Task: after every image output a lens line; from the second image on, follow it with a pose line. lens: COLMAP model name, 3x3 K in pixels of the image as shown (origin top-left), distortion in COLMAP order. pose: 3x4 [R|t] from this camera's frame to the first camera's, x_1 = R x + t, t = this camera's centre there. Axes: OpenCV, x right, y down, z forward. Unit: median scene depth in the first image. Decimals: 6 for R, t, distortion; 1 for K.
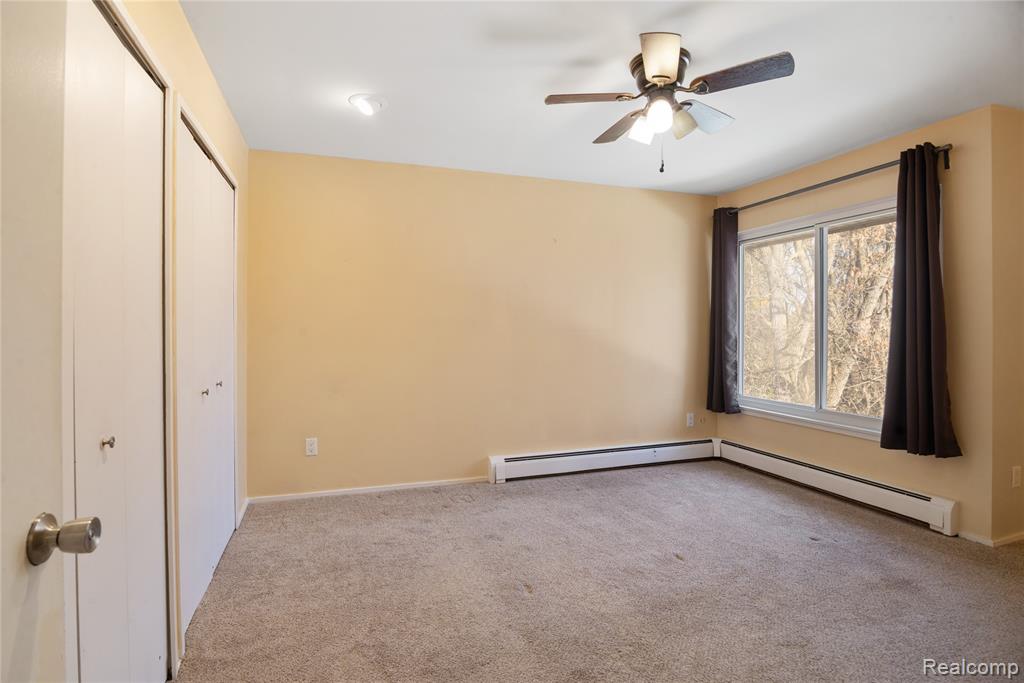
lens RADIAL K [[512.4, 0, 507.1], [0, 512.4, 308.7], [0, 0, 1]] dist [-0.018520, -0.001178]
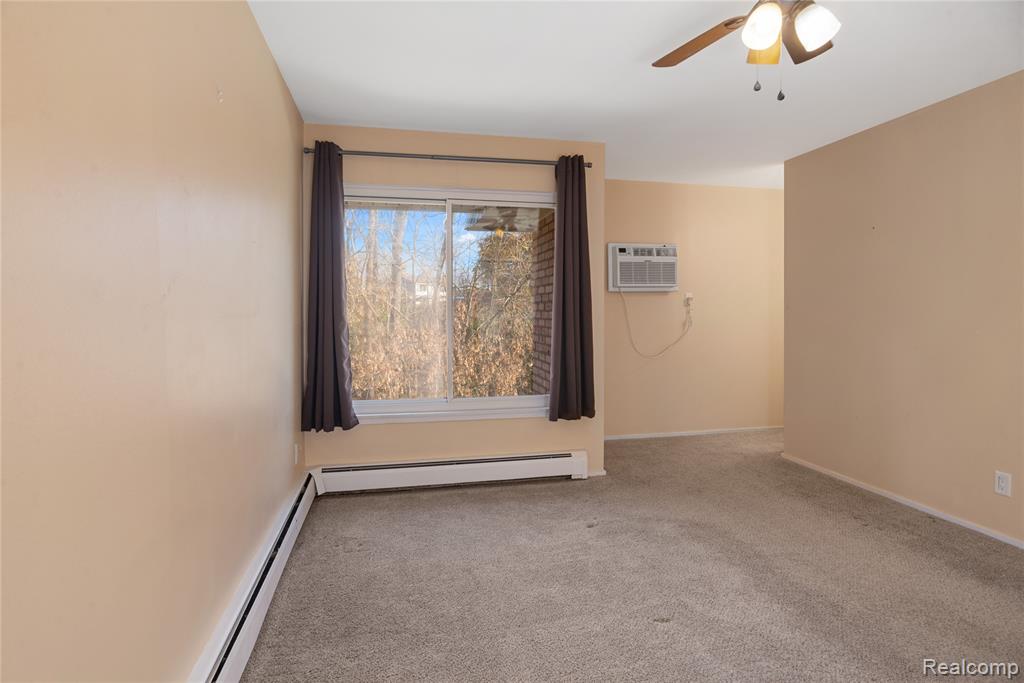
lens RADIAL K [[512.4, 0, 507.1], [0, 512.4, 308.7], [0, 0, 1]] dist [-0.018520, -0.001178]
pose [[0.118838, 0.001609, 0.992912, -0.264004], [-0.039481, 0.999215, 0.003106, 0.023407], [-0.992128, -0.039570, 0.118808, 0.699471]]
